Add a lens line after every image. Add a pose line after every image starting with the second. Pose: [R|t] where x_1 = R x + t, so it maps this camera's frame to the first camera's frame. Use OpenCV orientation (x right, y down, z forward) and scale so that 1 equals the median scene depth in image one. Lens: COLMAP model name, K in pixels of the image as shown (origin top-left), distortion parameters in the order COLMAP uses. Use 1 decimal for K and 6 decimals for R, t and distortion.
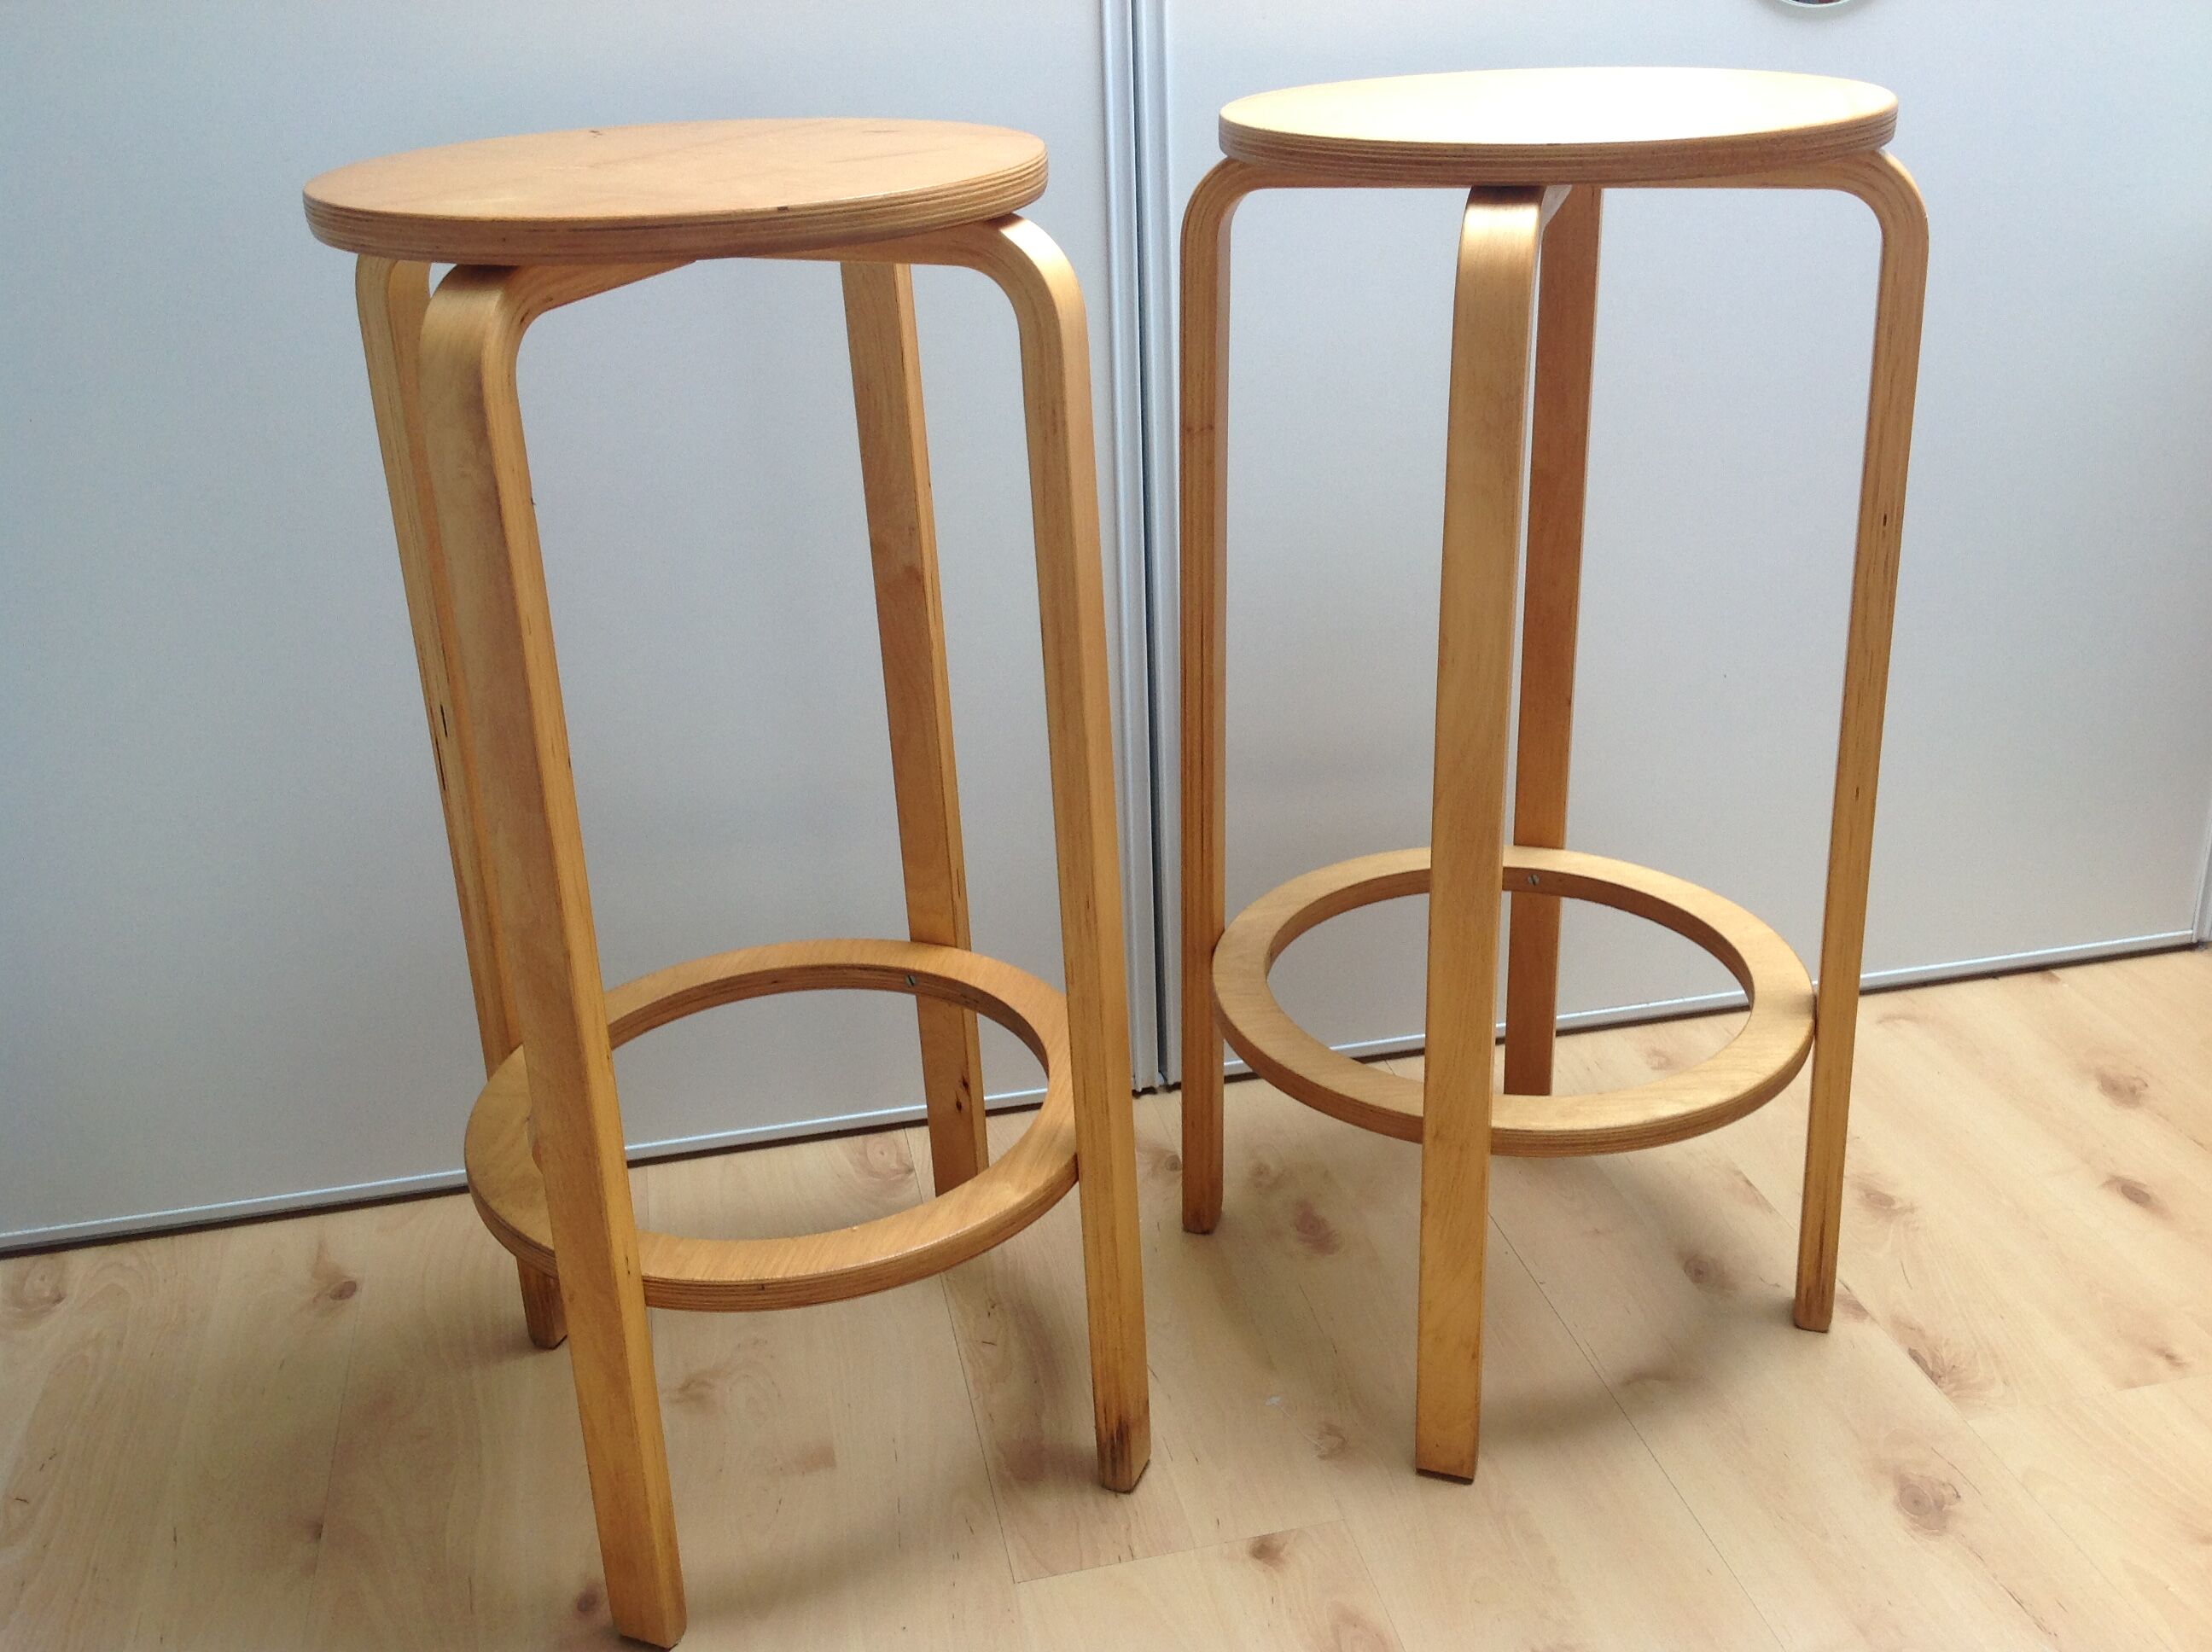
lens RADIAL K [[2155.9, 0, 1086.5], [0, 2155.9, 748.7], [0, 0, 1]] dist [0.047181, 0.000000]
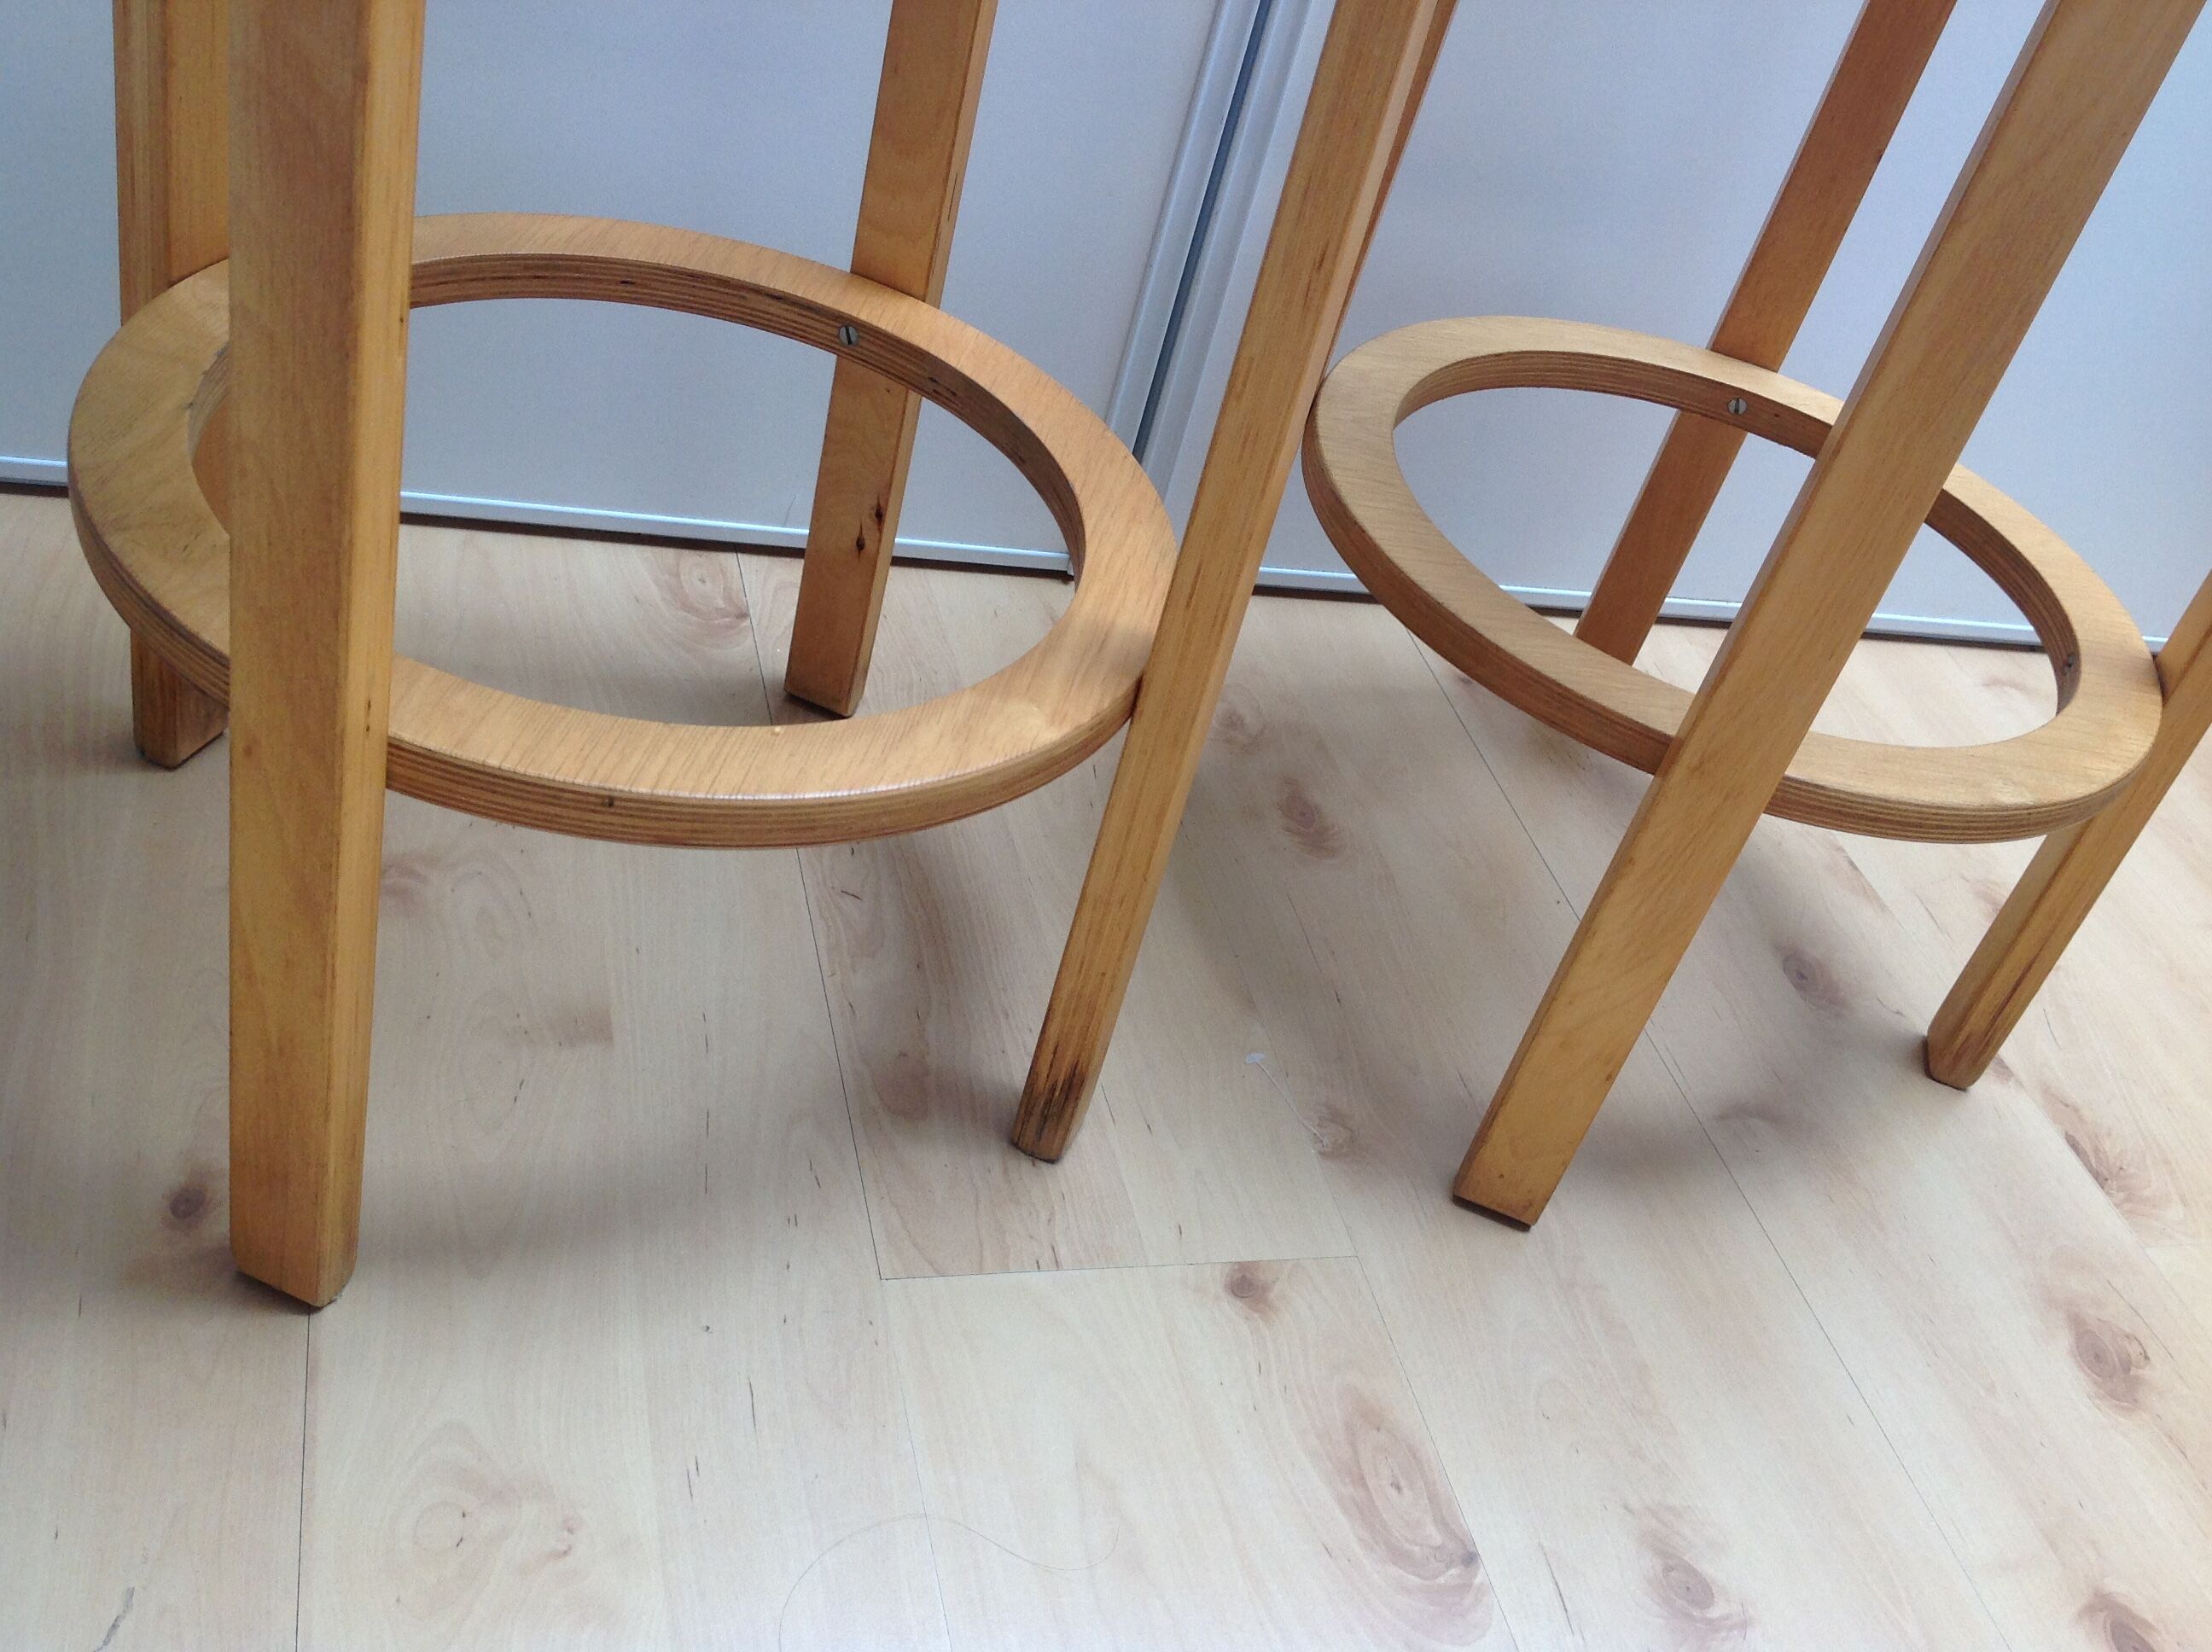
lens RADIAL K [[2155.9, 0, 1107.9], [0, 2155.9, 803.4], [0, 0, 1]] dist [0.047181, 0.000000]
pose [[0.960524, 0.196098, 0.197332, -0.117480], [-0.241545, 0.939771, 0.241839, 0.071699], [-0.138023, -0.279957, 0.950039, 0.390398]]
